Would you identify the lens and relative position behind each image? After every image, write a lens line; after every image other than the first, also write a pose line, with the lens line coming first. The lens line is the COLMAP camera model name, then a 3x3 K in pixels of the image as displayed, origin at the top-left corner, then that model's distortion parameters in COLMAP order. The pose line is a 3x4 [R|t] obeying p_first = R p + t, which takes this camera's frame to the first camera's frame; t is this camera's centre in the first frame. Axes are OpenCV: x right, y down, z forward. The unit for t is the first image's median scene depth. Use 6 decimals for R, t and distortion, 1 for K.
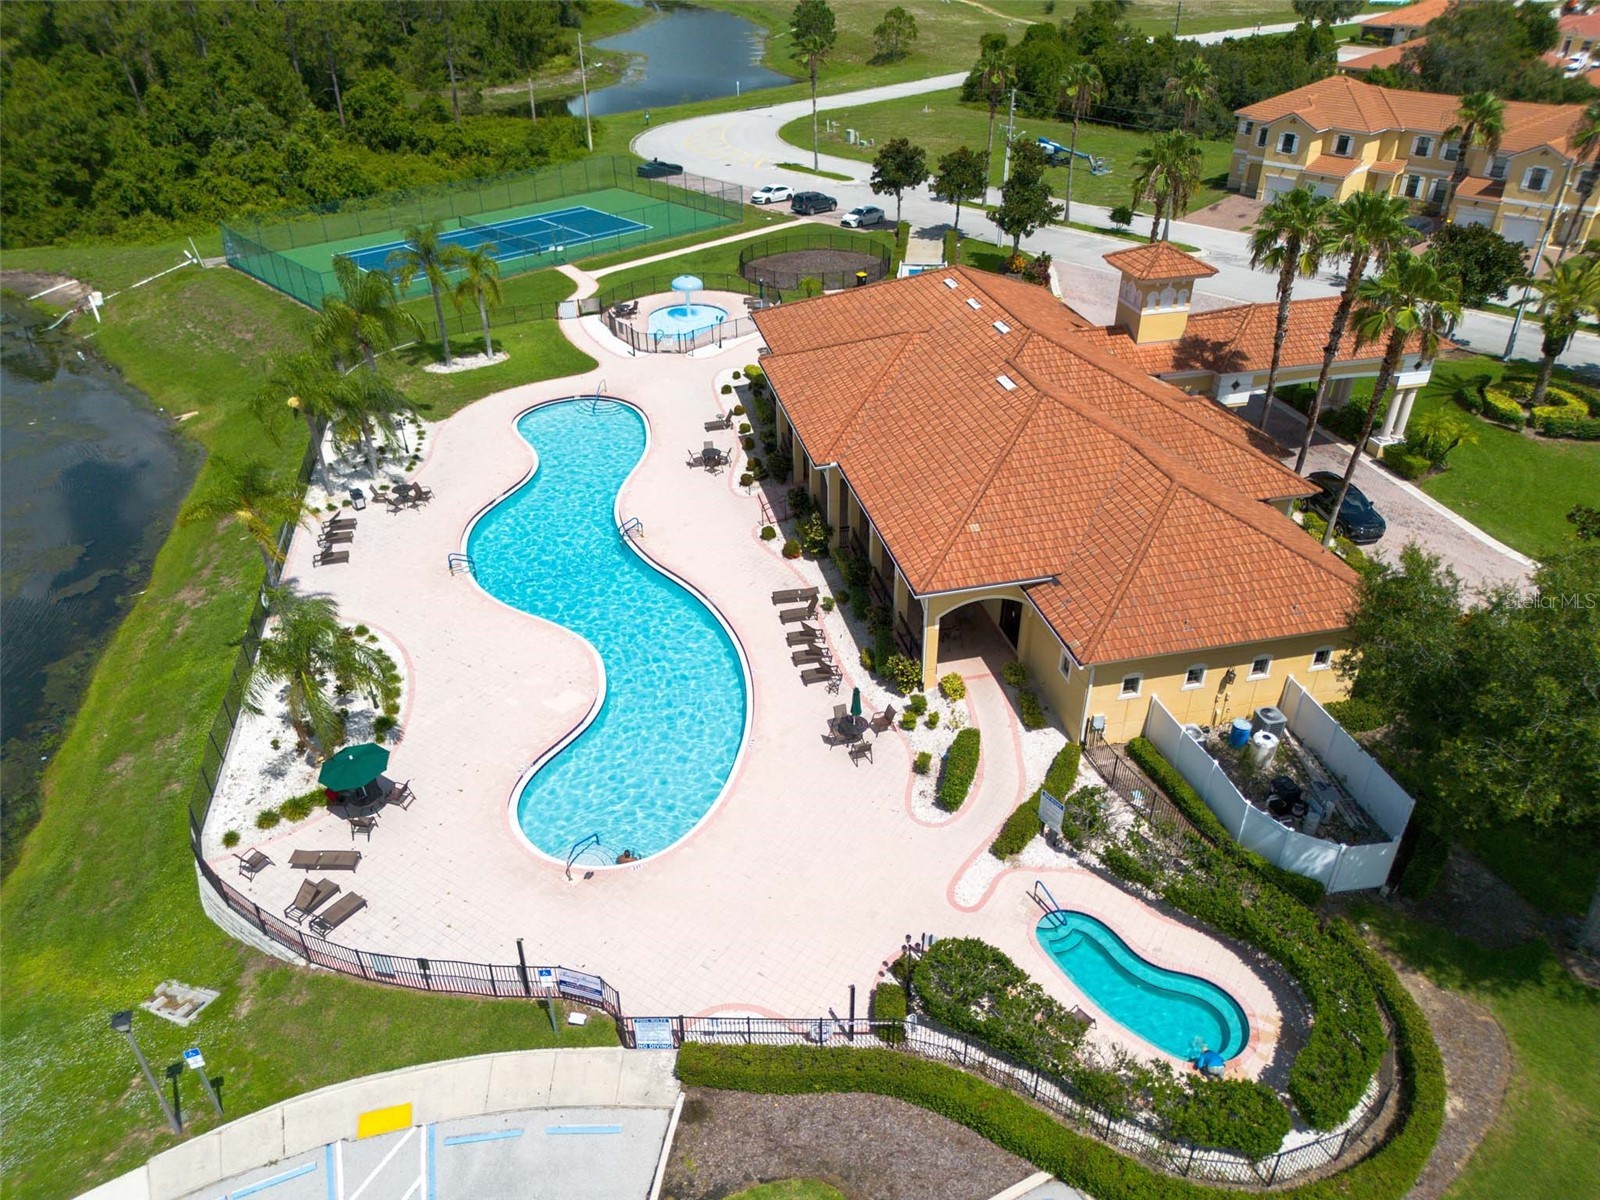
lens RADIAL K [[1136.2, 0, 799.1], [0, 1136.2, 600.3], [0, 0, 1]] dist [0.036065, -0.022961]
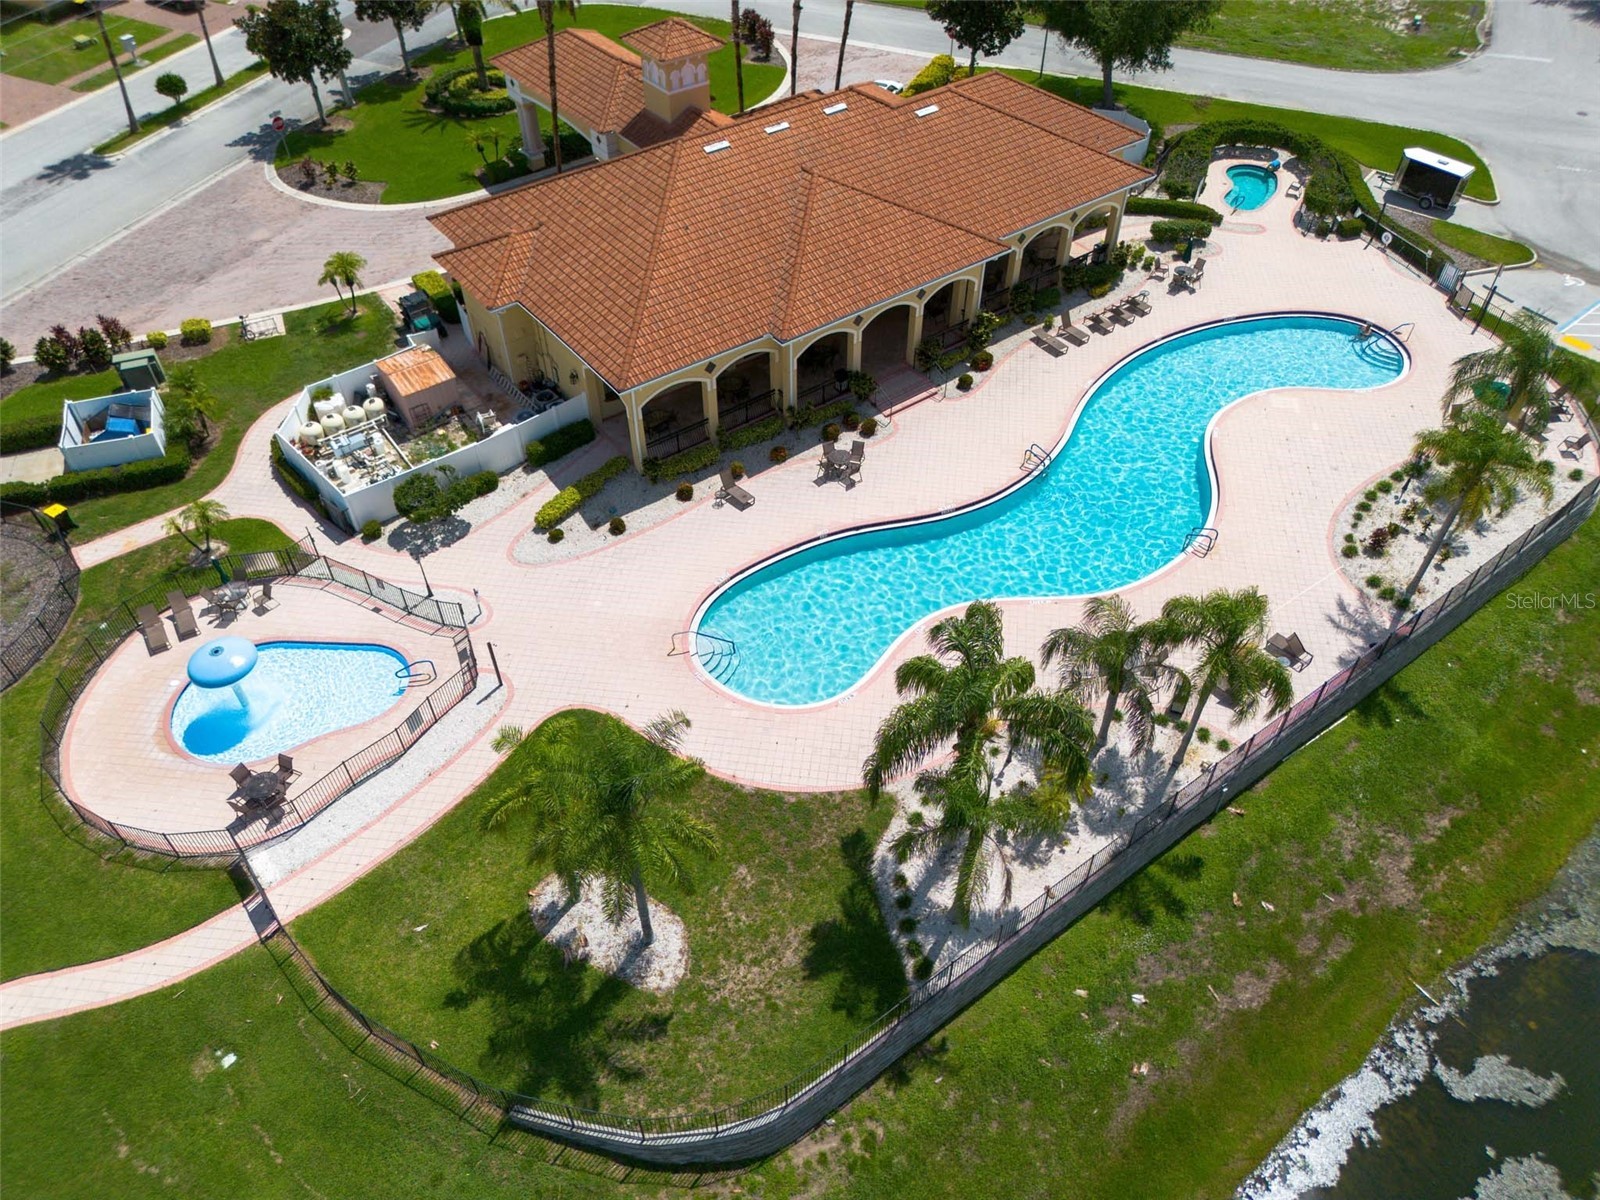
lens RADIAL K [[1136.2, 0, 811.0], [0, 1136.2, 602.3], [0, 0, 1]] dist [0.036065, -0.022961]
pose [[-0.415761, -0.638386, 0.647770, -0.803621], [0.489903, 0.442880, 0.750901, -0.856796], [-0.766249, 0.629540, 0.128615, 1.186969]]
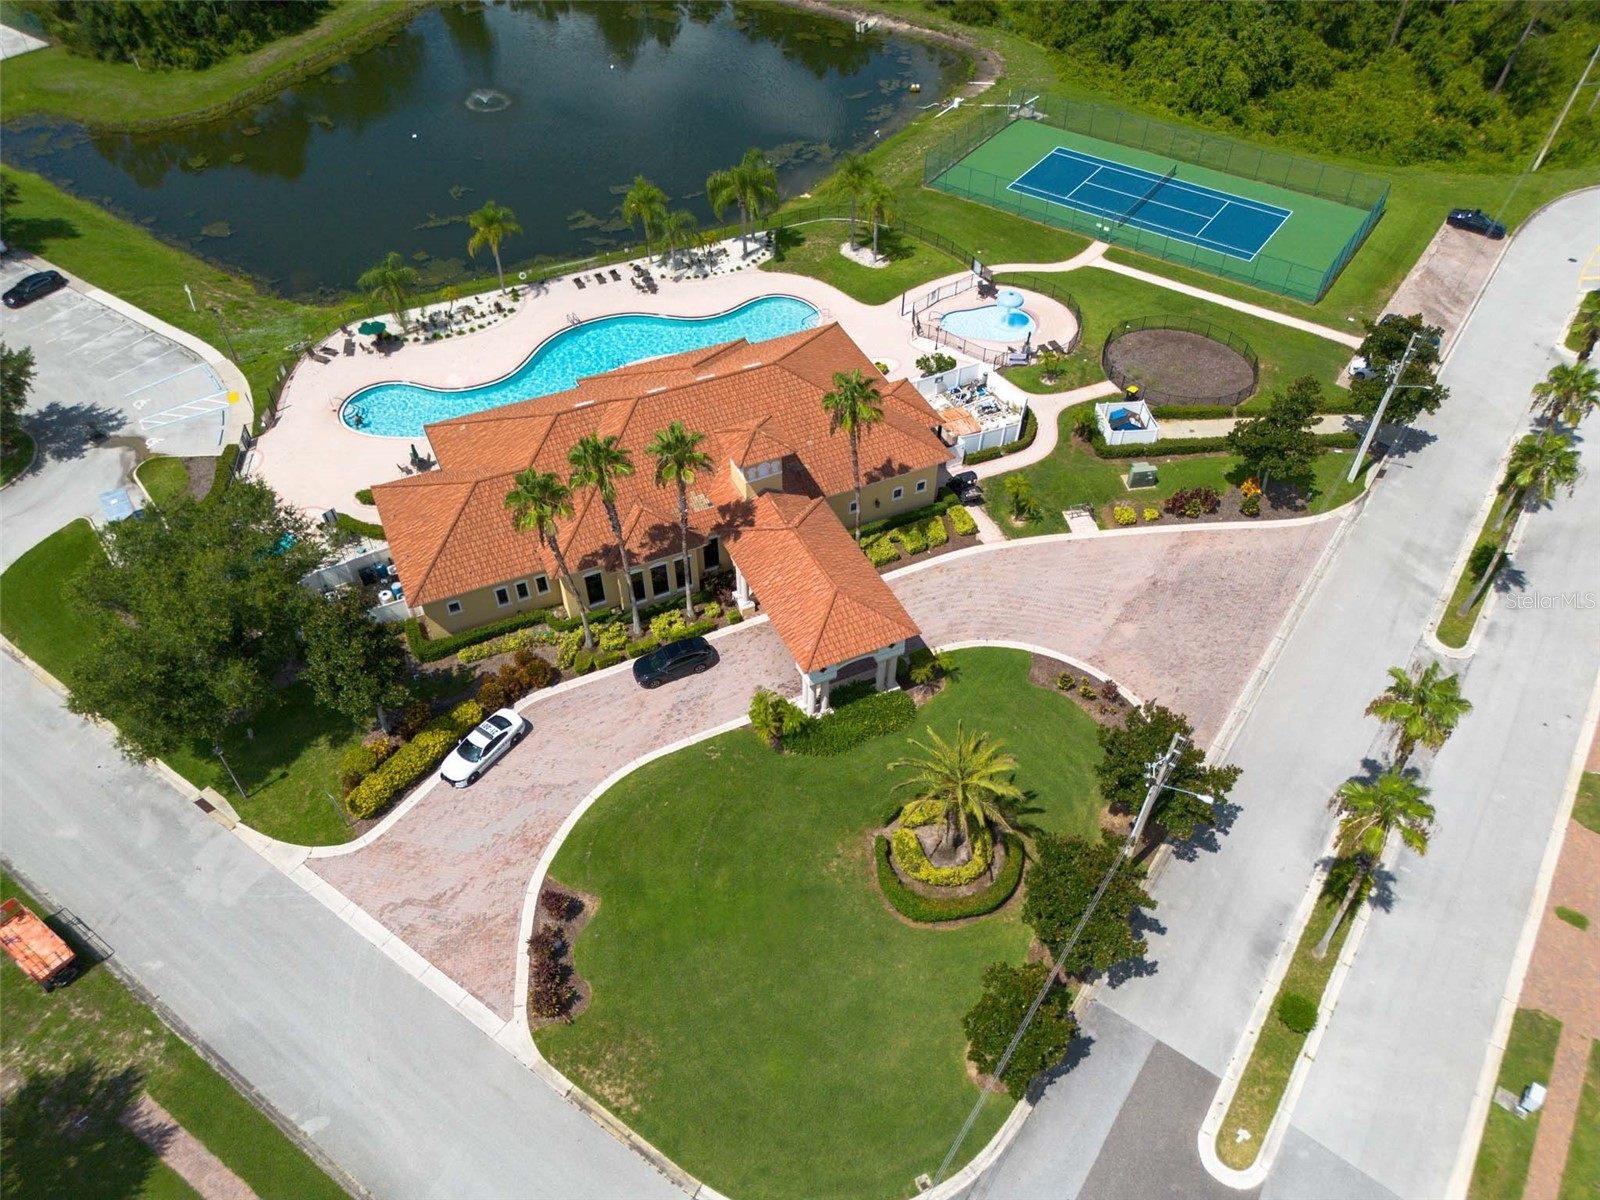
lens RADIAL K [[1136.2, 0, 796.9], [0, 1136.2, 598.4], [0, 0, 1]] dist [0.036065, -0.022961]
pose [[0.202430, 0.706052, -0.678611, 1.410168], [-0.523855, 0.663549, 0.534115, -0.948737], [0.827404, 0.247373, 0.504191, 0.489166]]
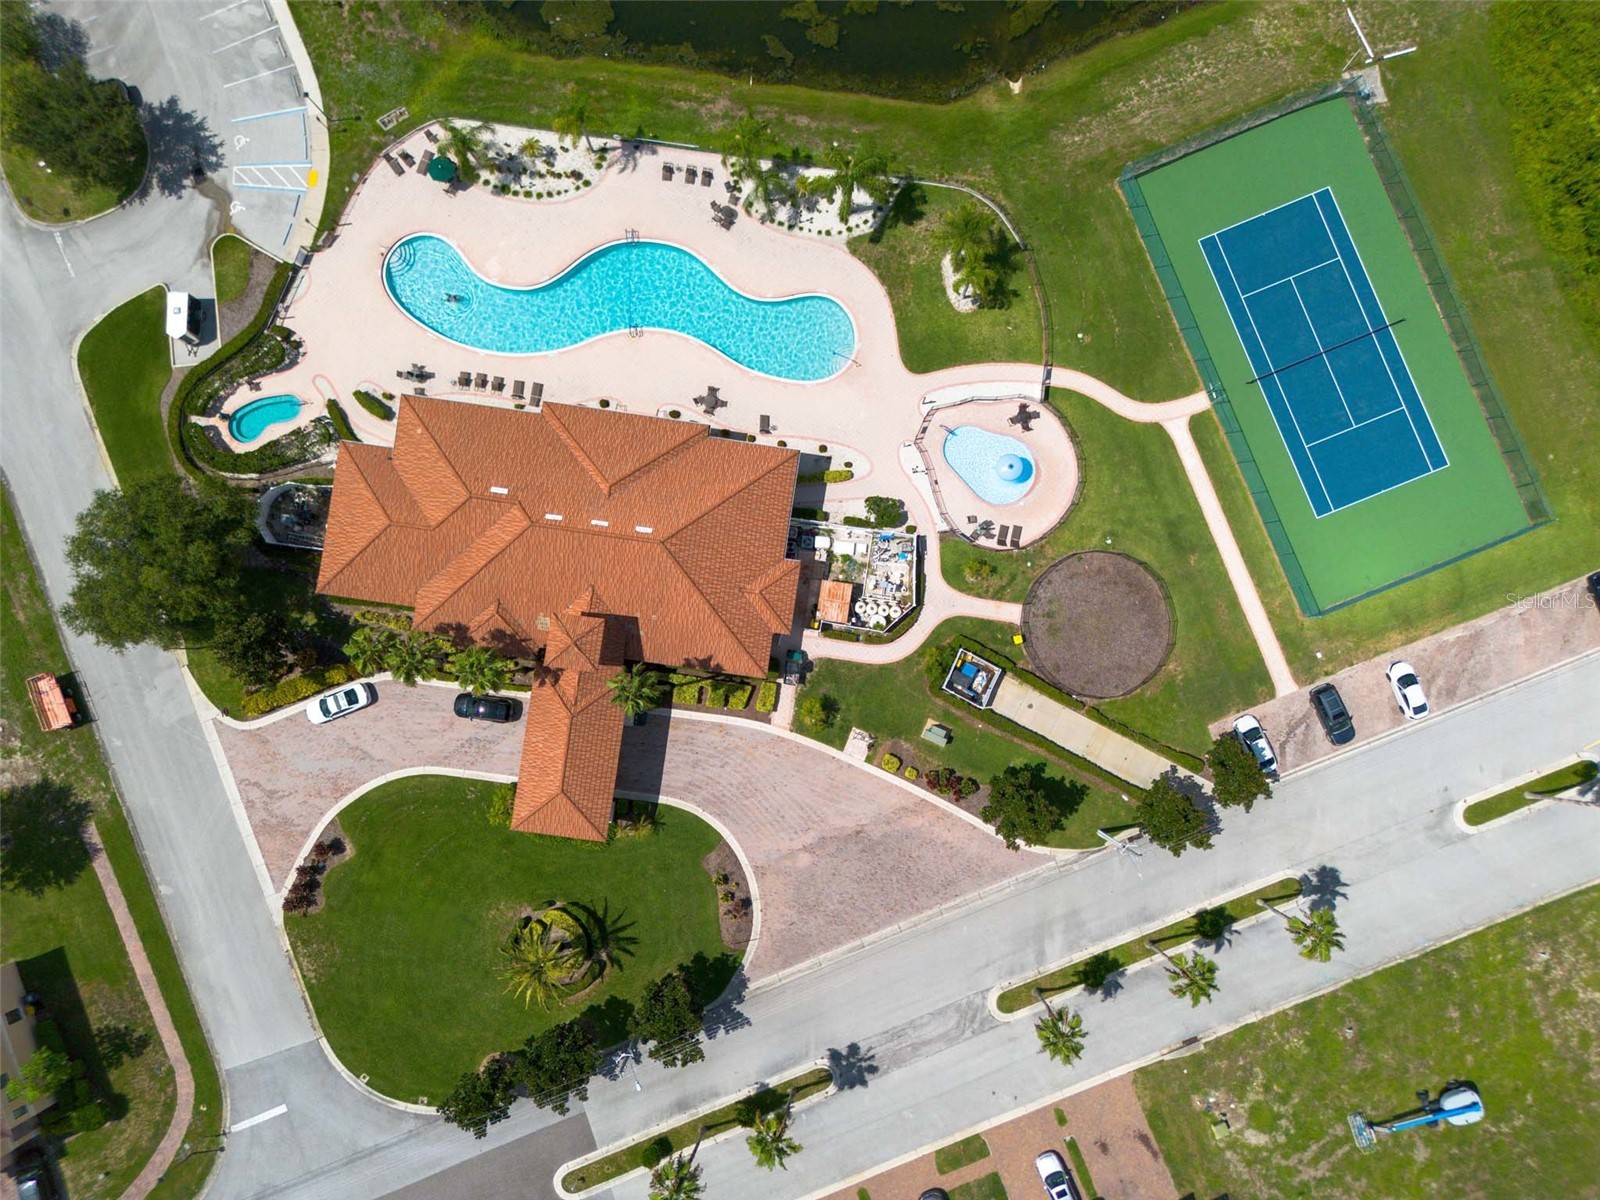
lens RADIAL K [[1136.2, 0, 807.8], [0, 1136.2, 602.4], [0, 0, 1]] dist [0.036065, -0.022961]
pose [[-0.356350, 0.933767, -0.033059, 0.219885], [-0.484139, -0.154267, 0.861284, -1.900438], [0.799139, 0.322924, 0.507047, 0.503118]]
